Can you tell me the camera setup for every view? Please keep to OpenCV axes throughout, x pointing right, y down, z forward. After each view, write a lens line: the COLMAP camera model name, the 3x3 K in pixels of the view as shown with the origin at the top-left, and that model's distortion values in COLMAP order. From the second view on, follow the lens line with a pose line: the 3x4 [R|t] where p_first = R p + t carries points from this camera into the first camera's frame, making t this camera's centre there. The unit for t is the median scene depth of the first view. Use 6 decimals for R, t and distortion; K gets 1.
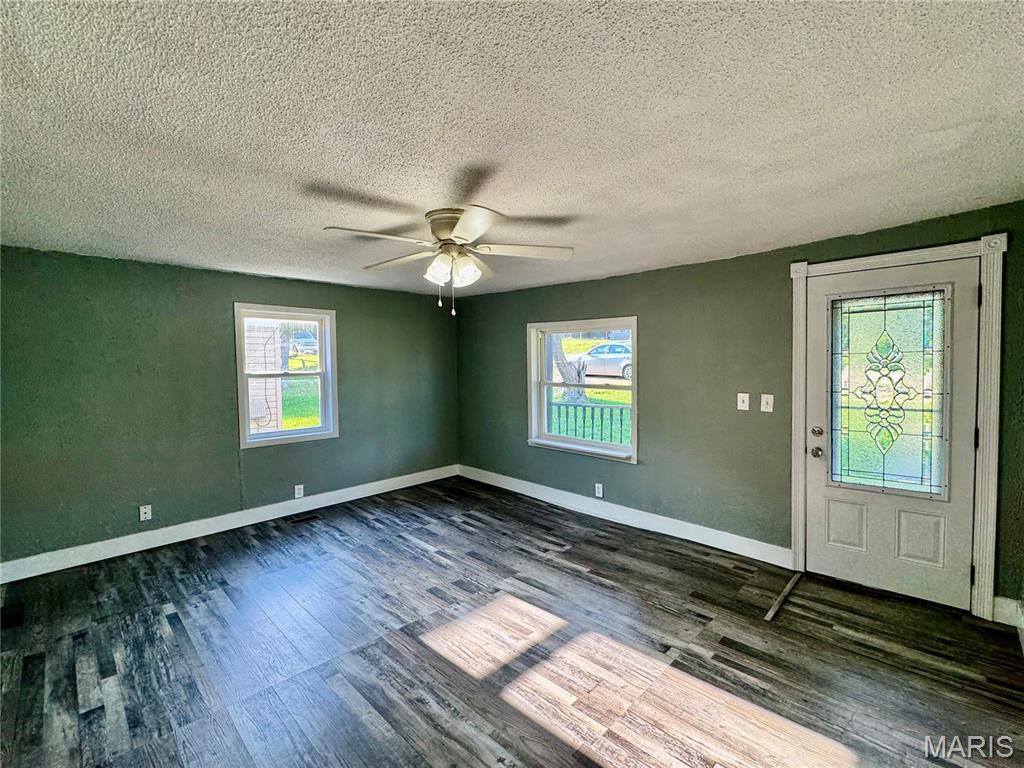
lens RADIAL K [[452.2, 0, 512.0], [0, 452.2, 384.0], [0, 0, 1]] dist [-0.006311, 0.000480]
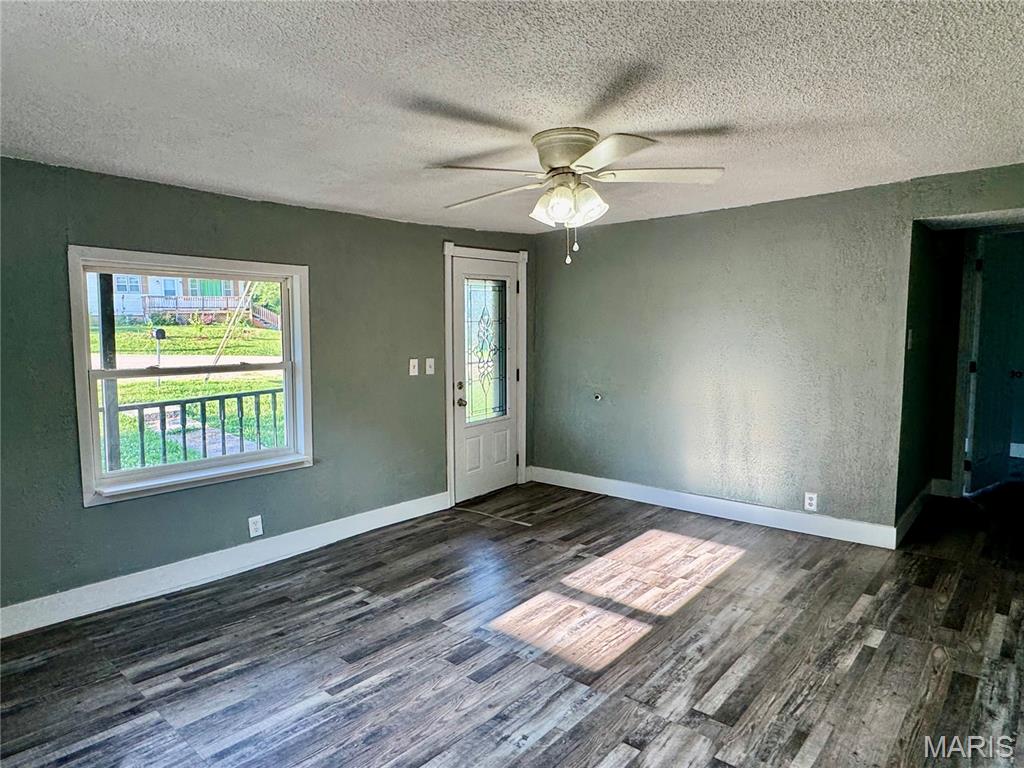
lens RADIAL K [[620.0, 0, 512.0], [0, 620.0, 384.0], [0, 0, 1]] dist [-0.003428, -0.000220]
pose [[-0.051214, -0.081952, 0.995320, -0.858407], [0.060942, 0.994514, 0.085022, -0.027480], [-0.996827, 0.065011, -0.045939, 0.809989]]
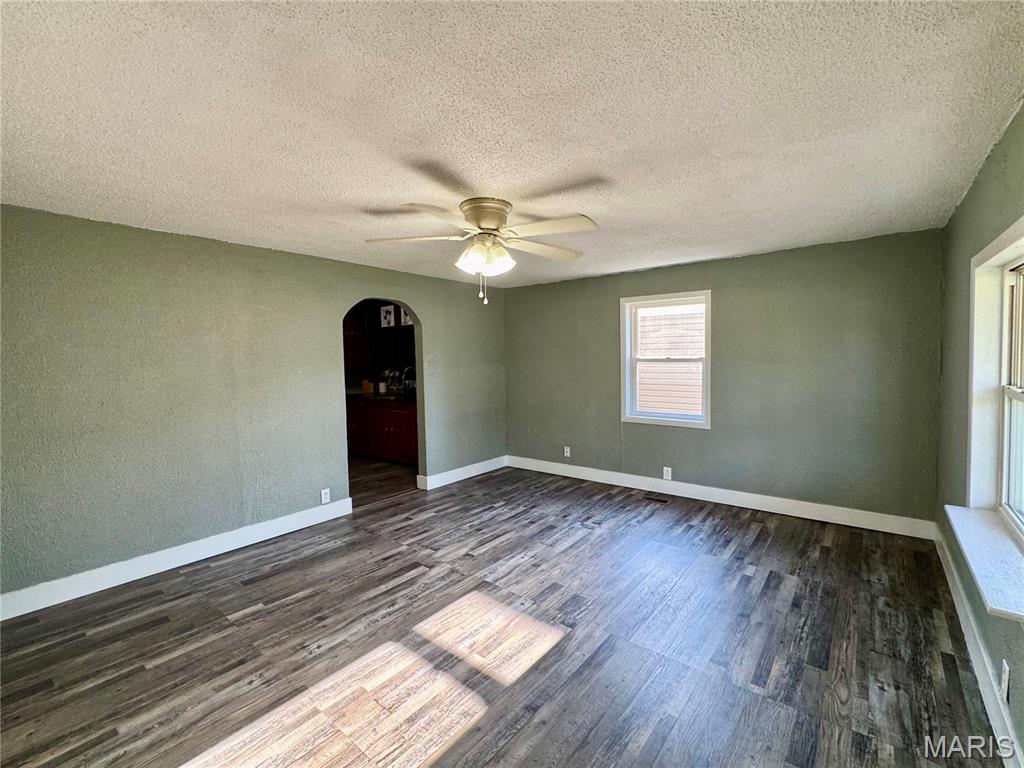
lens RADIAL K [[452.2, 0, 512.0], [0, 452.2, 384.0], [0, 0, 1]] dist [-0.006311, 0.000480]
pose [[0.097206, 0.072054, -0.992653, 0.623352], [-0.031081, 0.997109, 0.069334, -0.031990], [0.994779, 0.024113, 0.099165, 0.670435]]
